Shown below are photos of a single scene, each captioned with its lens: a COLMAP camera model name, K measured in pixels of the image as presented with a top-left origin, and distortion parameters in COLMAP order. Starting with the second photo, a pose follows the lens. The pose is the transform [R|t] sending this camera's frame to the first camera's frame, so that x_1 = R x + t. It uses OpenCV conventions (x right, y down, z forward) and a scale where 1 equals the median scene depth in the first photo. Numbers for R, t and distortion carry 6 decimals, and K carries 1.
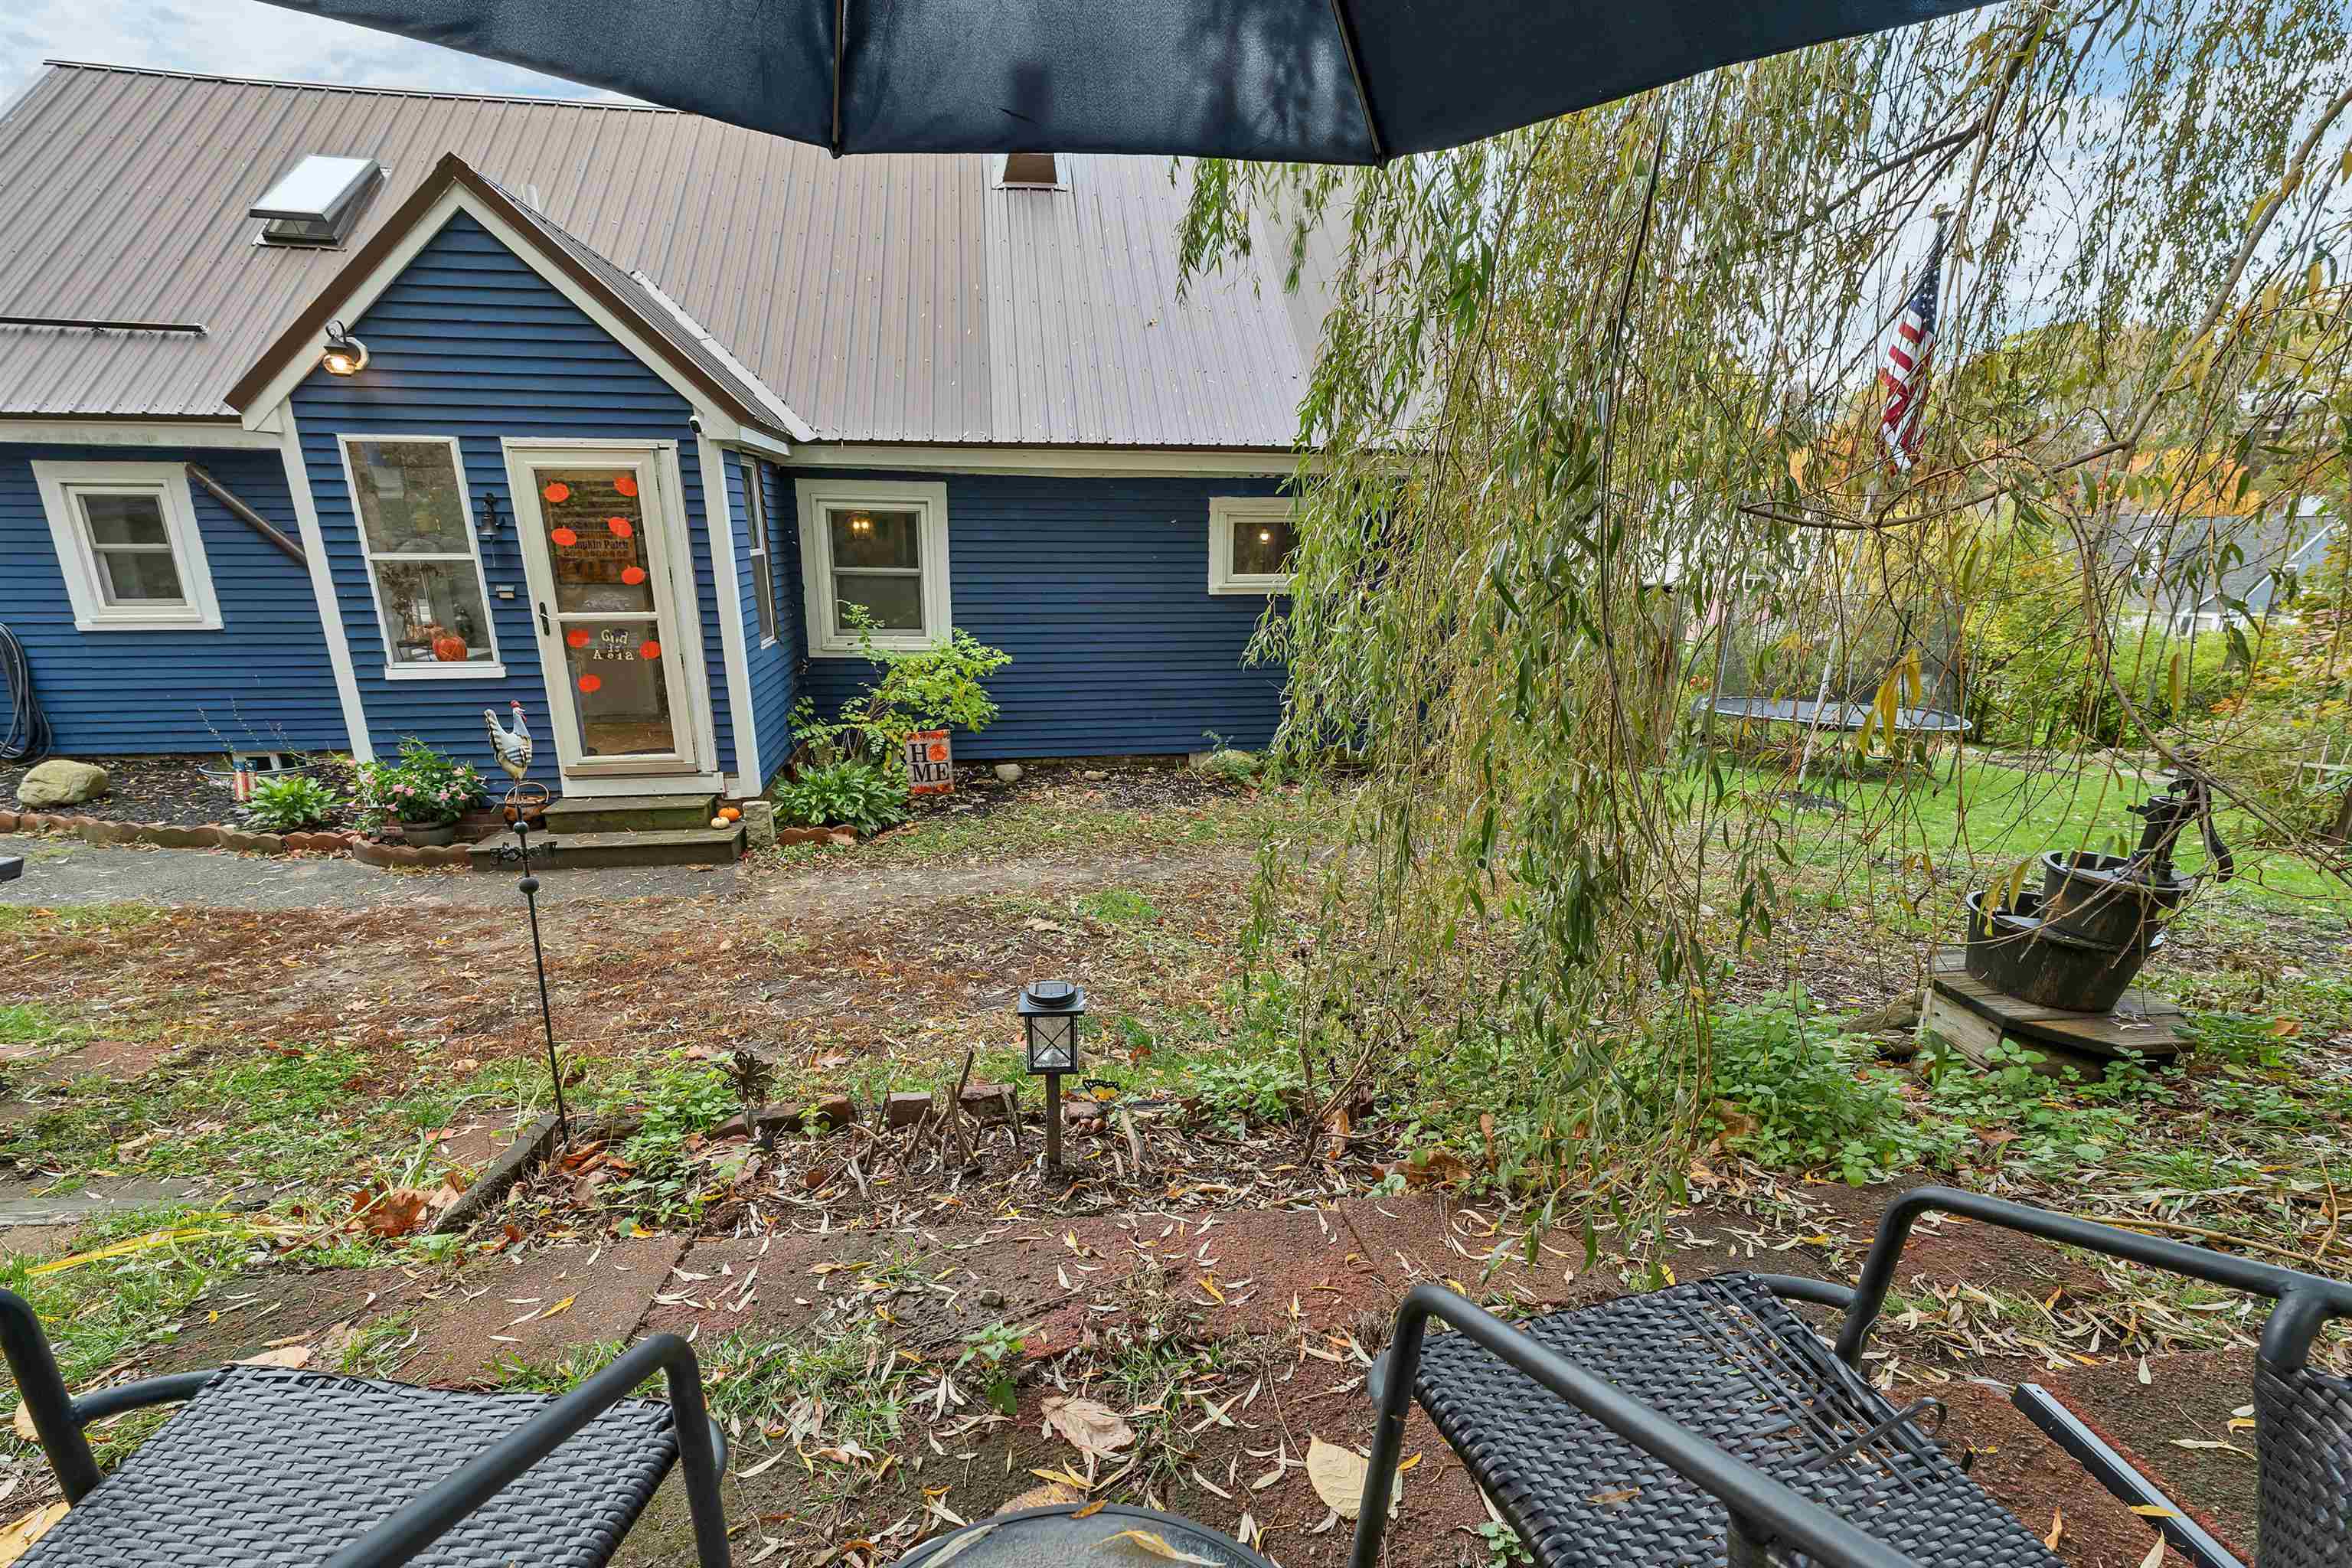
lens RADIAL K [[998.7, 0, 1140.7], [0, 998.7, 838.4], [0, 0, 1]] dist [0.003773, -0.000462]
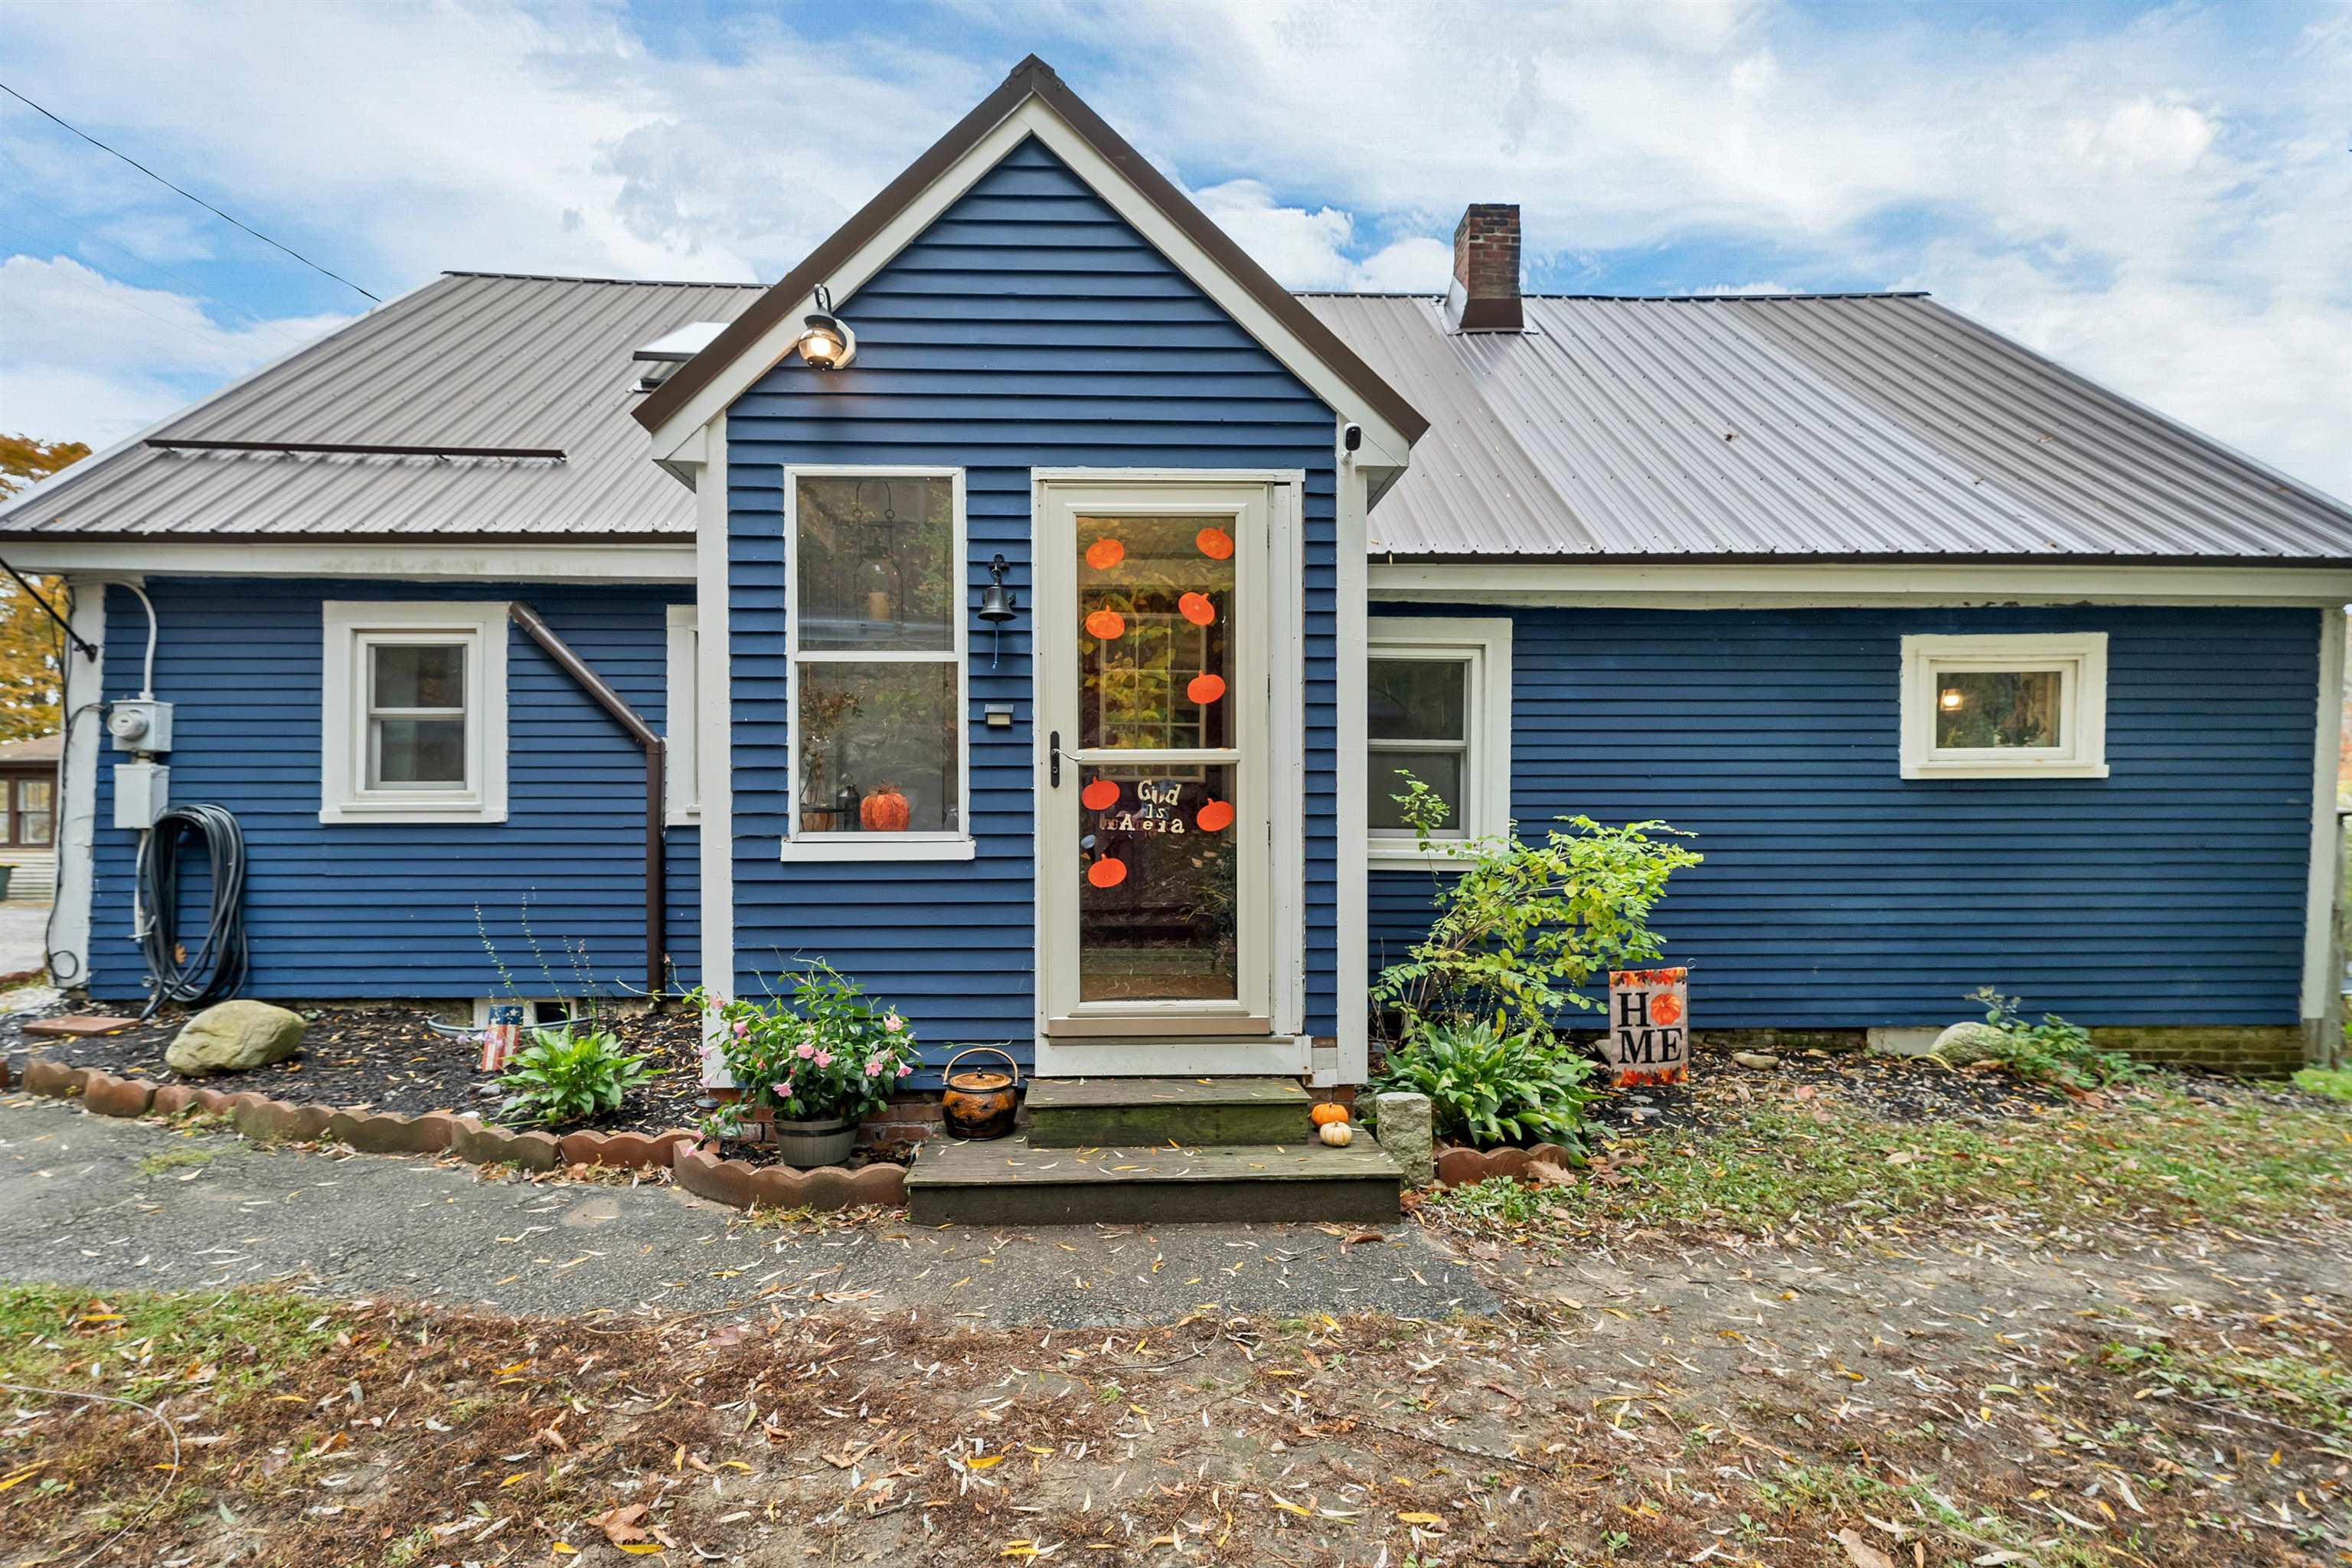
lens RADIAL K [[998.7, 0, 1140.7], [0, 998.7, 838.4], [0, 0, 1]] dist [0.003773, -0.000462]
pose [[0.993461, -0.004567, -0.114078, -0.461154], [-0.028029, 0.958864, -0.282478, -0.013269], [0.110675, 0.283829, 0.952466, 0.449482]]
